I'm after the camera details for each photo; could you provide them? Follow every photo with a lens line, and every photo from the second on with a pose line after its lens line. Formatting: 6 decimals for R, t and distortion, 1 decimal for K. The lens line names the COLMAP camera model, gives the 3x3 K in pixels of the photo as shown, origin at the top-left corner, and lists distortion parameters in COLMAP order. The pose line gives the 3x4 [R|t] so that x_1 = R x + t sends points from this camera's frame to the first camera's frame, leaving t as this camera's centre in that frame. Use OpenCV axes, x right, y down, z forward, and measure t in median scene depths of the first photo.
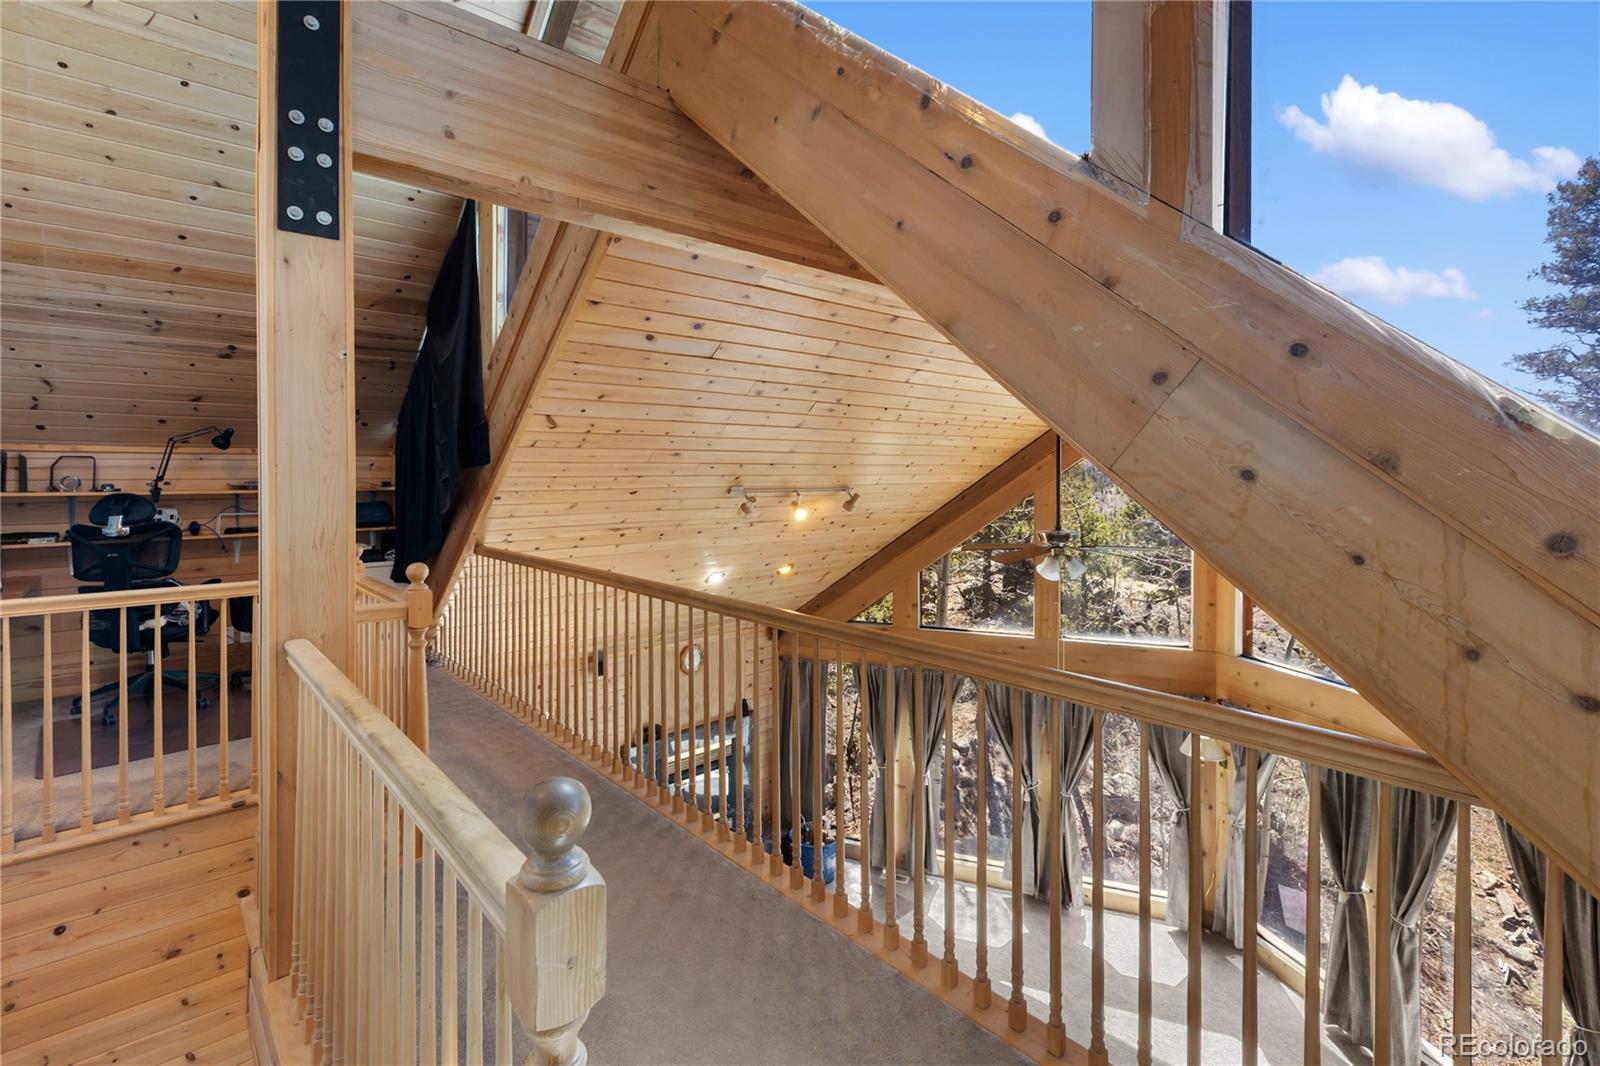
lens RADIAL K [[739.7, 0, 804.4], [0, 739.7, 472.5], [0, 0, 1]] dist [-0.002054, -0.000672]
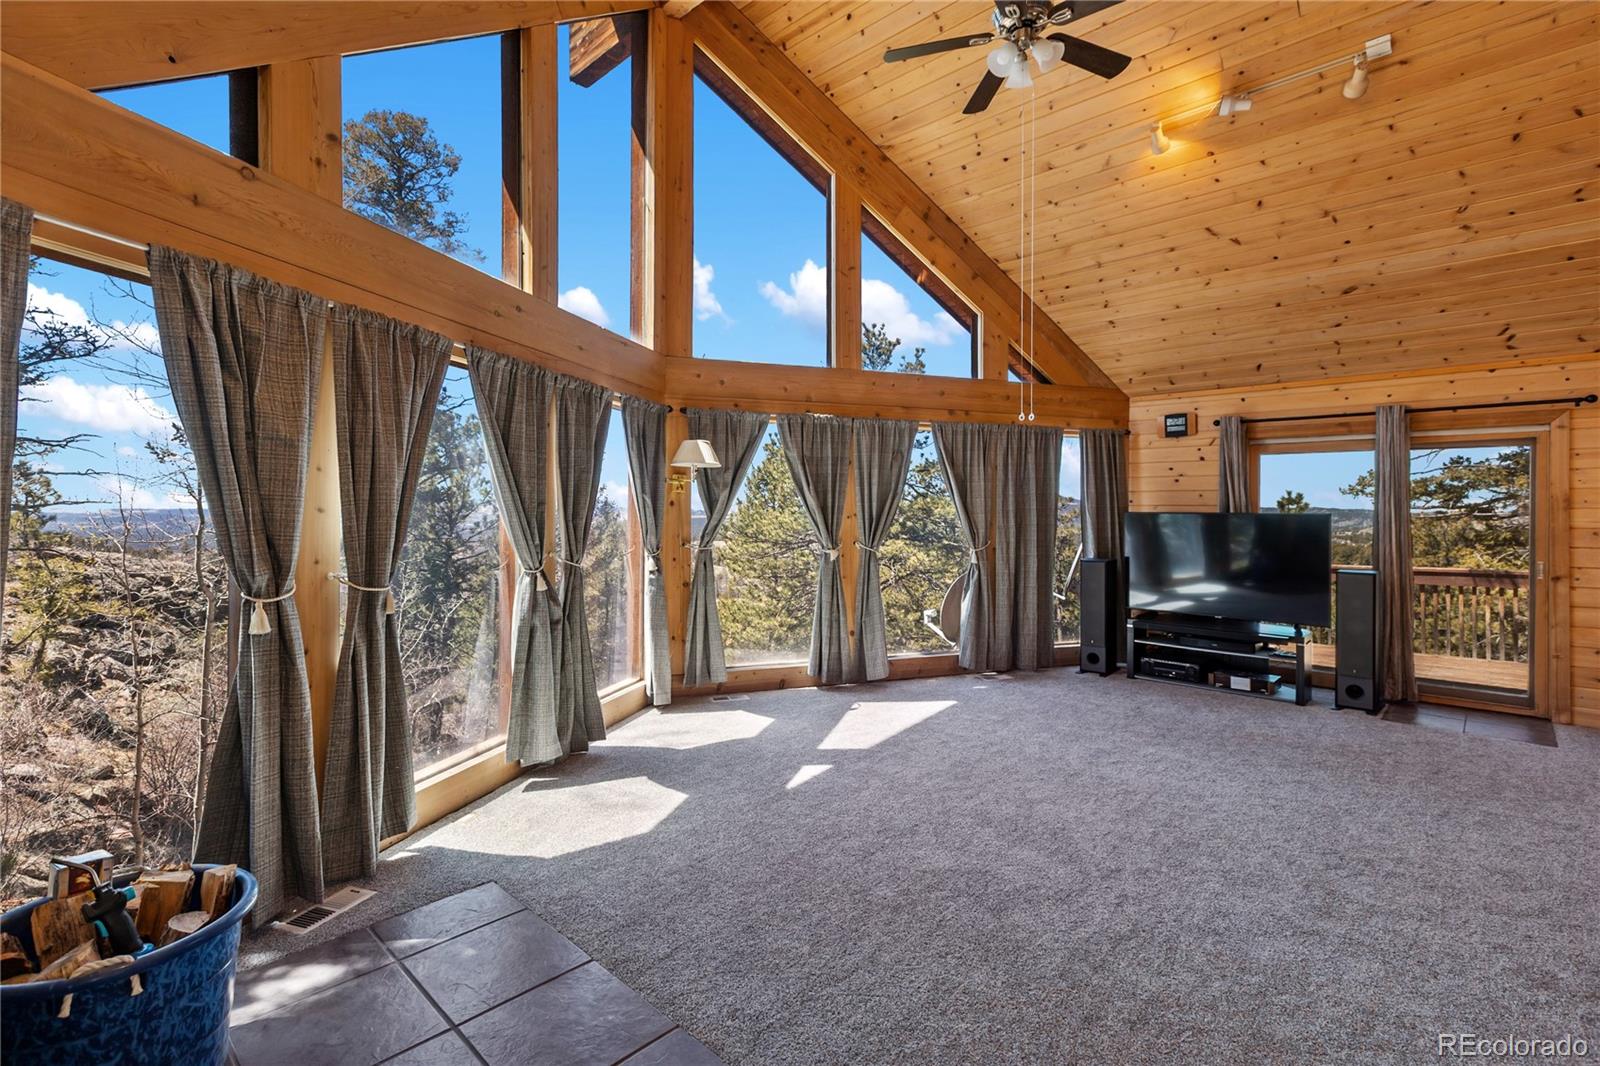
lens RADIAL K [[737.9, 0, 802.5], [0, 737.9, 508.8], [0, 0, 1]] dist [0.010856, -0.001043]
pose [[-0.089968, 0.003830, 0.995937, -0.248881], [-0.003430, 0.999985, -0.004155, 0.386534], [-0.995939, -0.003789, -0.089953, 0.859383]]
